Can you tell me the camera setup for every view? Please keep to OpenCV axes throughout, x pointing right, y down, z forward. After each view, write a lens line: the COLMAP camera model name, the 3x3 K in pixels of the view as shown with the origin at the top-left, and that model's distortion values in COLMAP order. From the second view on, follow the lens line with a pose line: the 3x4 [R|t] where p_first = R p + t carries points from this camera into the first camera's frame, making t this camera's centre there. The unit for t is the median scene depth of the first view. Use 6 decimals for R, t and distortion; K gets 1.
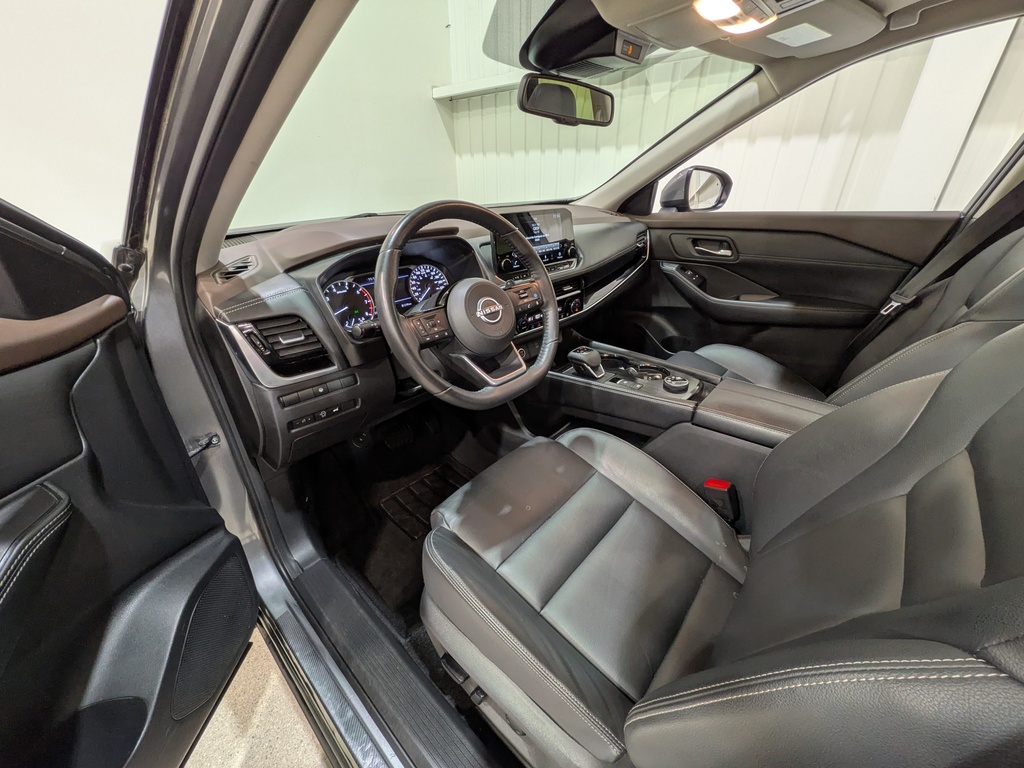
lens RADIAL K [[396.1, 0, 510.7], [0, 396.1, 379.4], [0, 0, 1]] dist [0.001345, 0.000056]
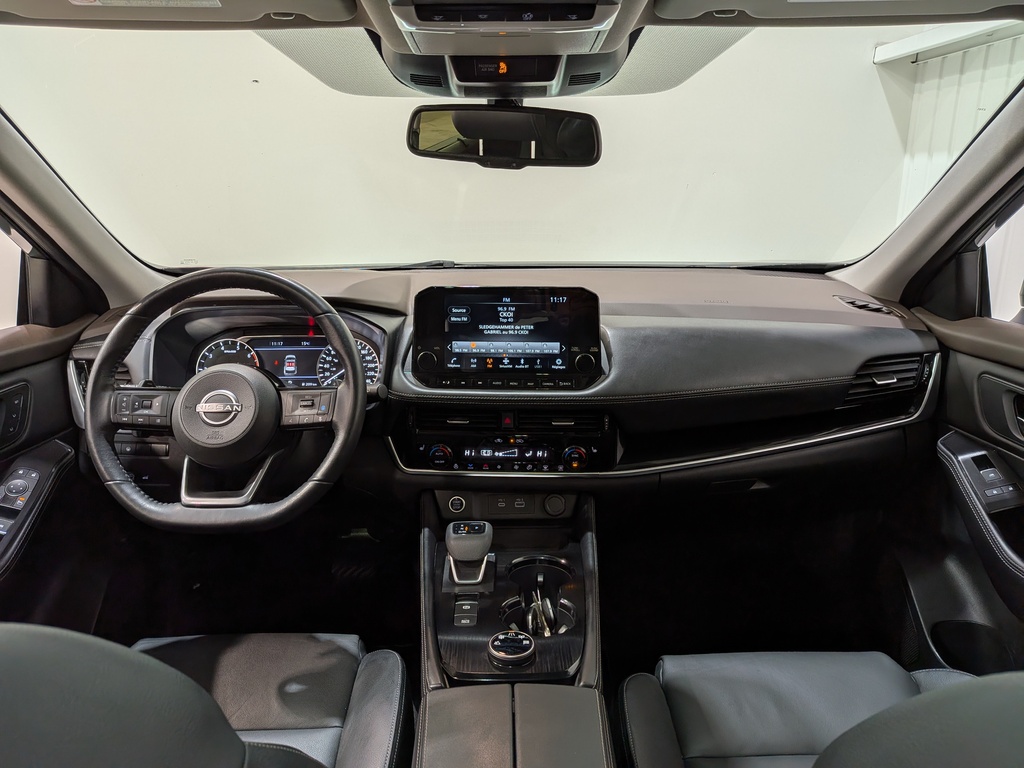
lens RADIAL K [[729.8, 0, 519.2], [0, 729.8, 380.7], [0, 0, 1]] dist [0.097423, -0.206395]
pose [[0.695613, 0.209049, -0.687329, 0.940232], [-0.337681, 0.939595, -0.055976, -0.244423], [0.634109, 0.271036, 0.724186, 0.236573]]
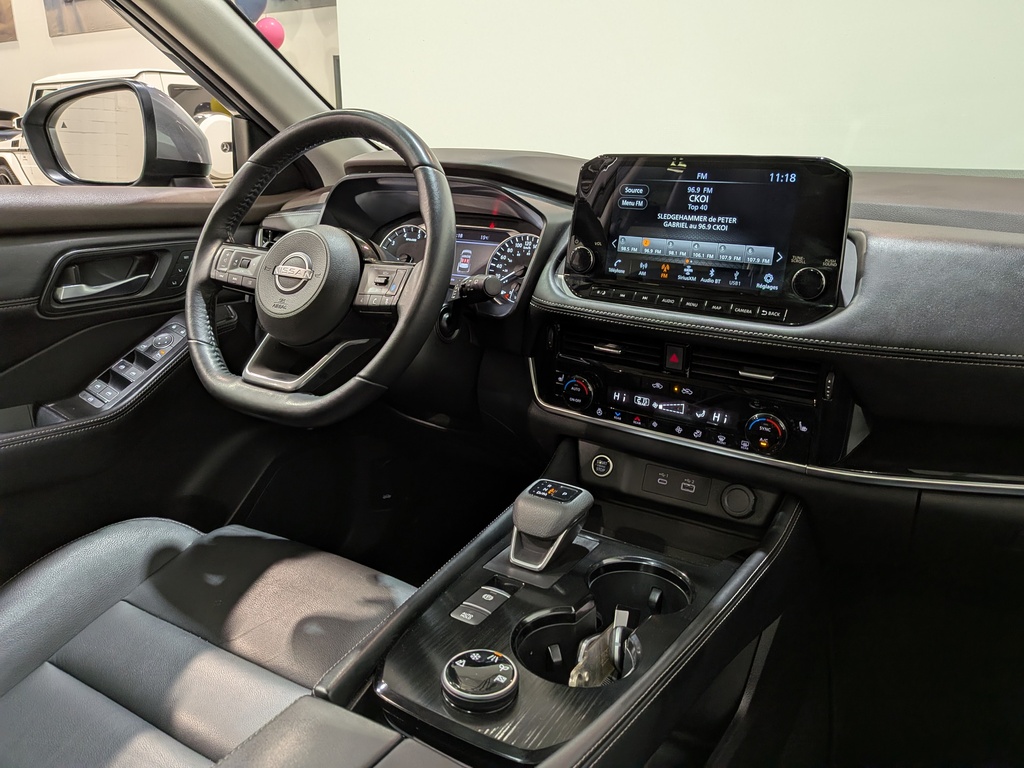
lens RADIAL K [[729.8, 0, 519.2], [0, 729.8, 380.7], [0, 0, 1]] dist [0.097423, -0.206395]
pose [[0.213286, 0.312186, -0.925769, 0.835967], [-0.460090, 0.868018, 0.186712, -0.295326], [0.861874, 0.386114, 0.328770, 0.713738]]
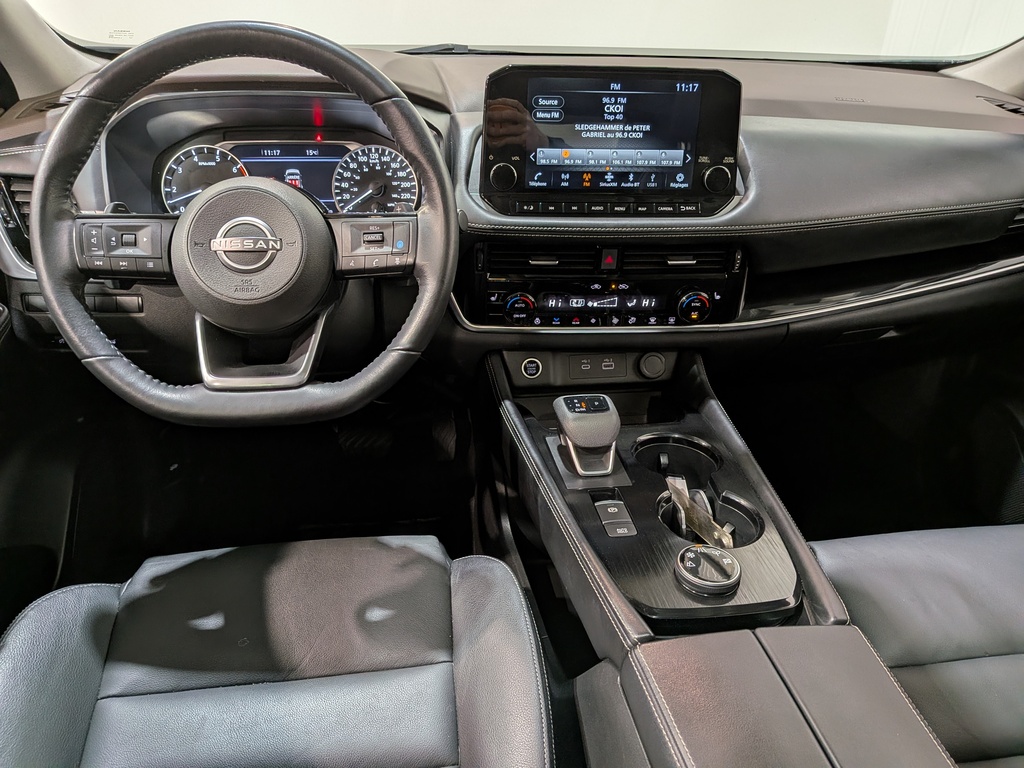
lens RADIAL K [[730.9, 0, 506.3], [0, 730.9, 388.3], [0, 0, 1]] dist [0.097121, -0.194337]
pose [[0.768799, 0.341910, -0.540412, 0.558480], [-0.326353, 0.936509, 0.128238, -0.167846], [0.549946, 0.077776, 0.831571, 0.296786]]
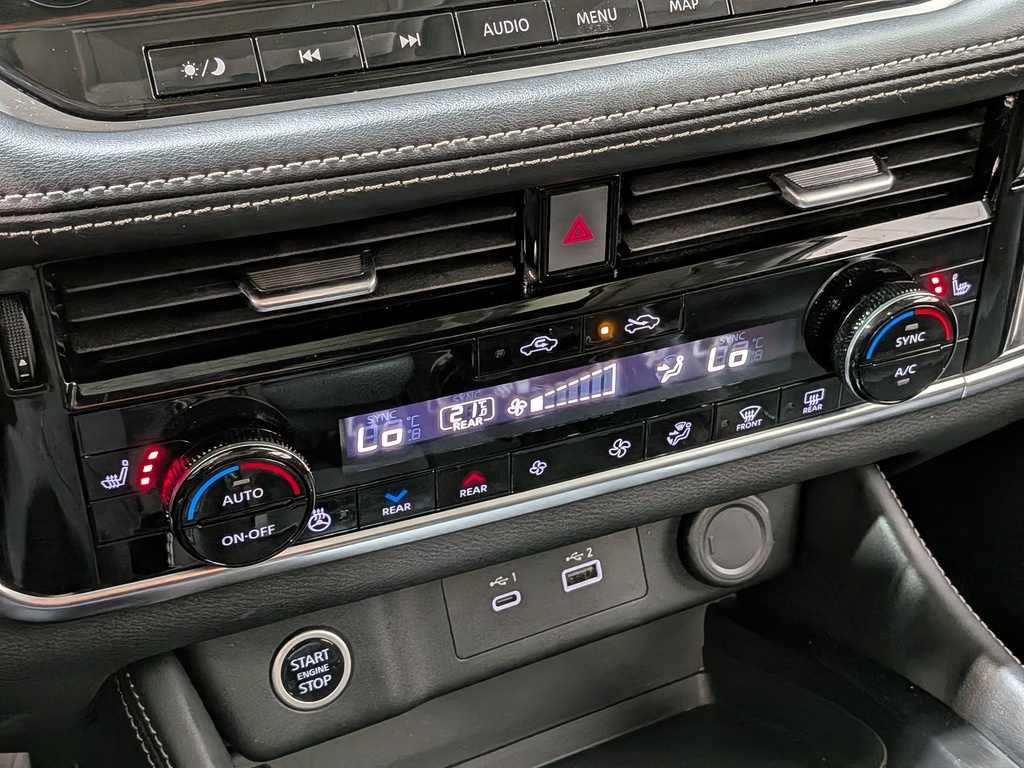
lens RADIAL K [[1501.3, 0, 508.5], [0, 1501.3, 380.8], [0, 0, 1]] dist [0.120814, -0.168729]
pose [[0.932785, 0.218439, -0.286699, 0.223006], [-0.184575, 0.972710, 0.140599, -0.259361], [0.309587, -0.078231, 0.947648, 0.685280]]
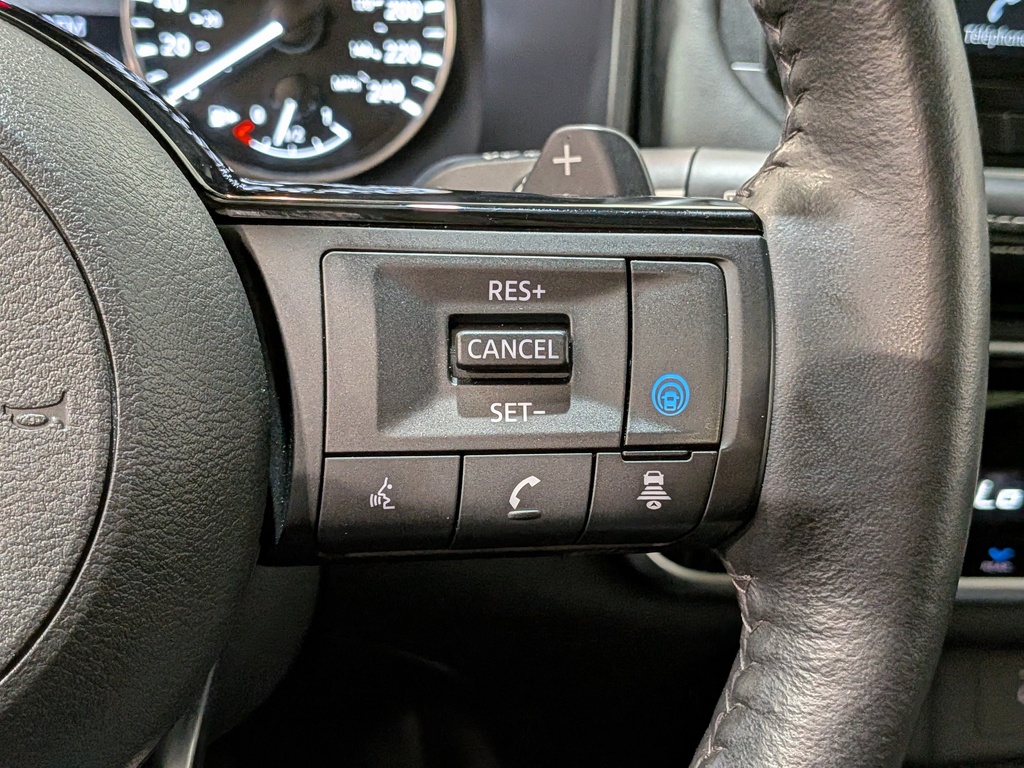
lens RADIAL K [[1501.3, 0, 508.5], [0, 1501.3, 380.8], [0, 0, 1]] dist [0.120814, -0.168729]
pose [[0.816618, 0.349564, -0.459282, 0.141999], [-0.356302, 0.931329, 0.075328, -0.184730], [0.454075, 0.102129, 0.885091, 0.584895]]
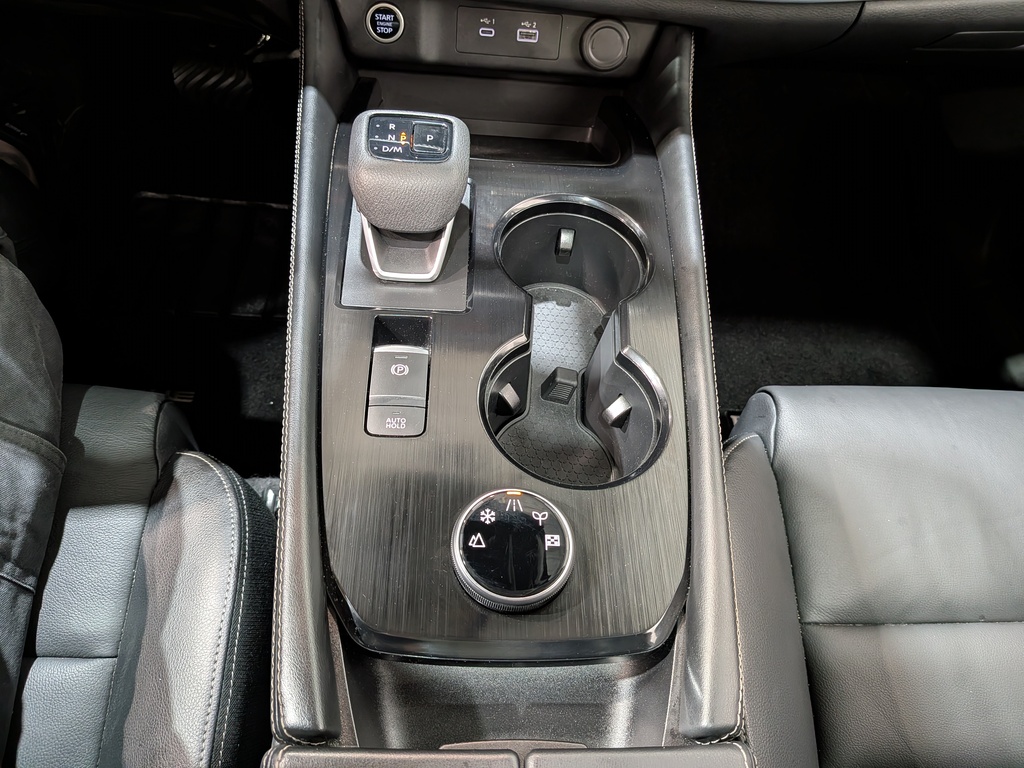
lens RADIAL K [[740.1, 0, 493.2], [0, 740.1, 387.9], [0, 0, 1]] dist [0.041490, -0.078109]
pose [[0.676343, 0.662885, -0.321160, 0.454063], [-0.425982, 0.707707, 0.563639, -0.234107], [0.600916, -0.244405, 0.761030, 0.701530]]
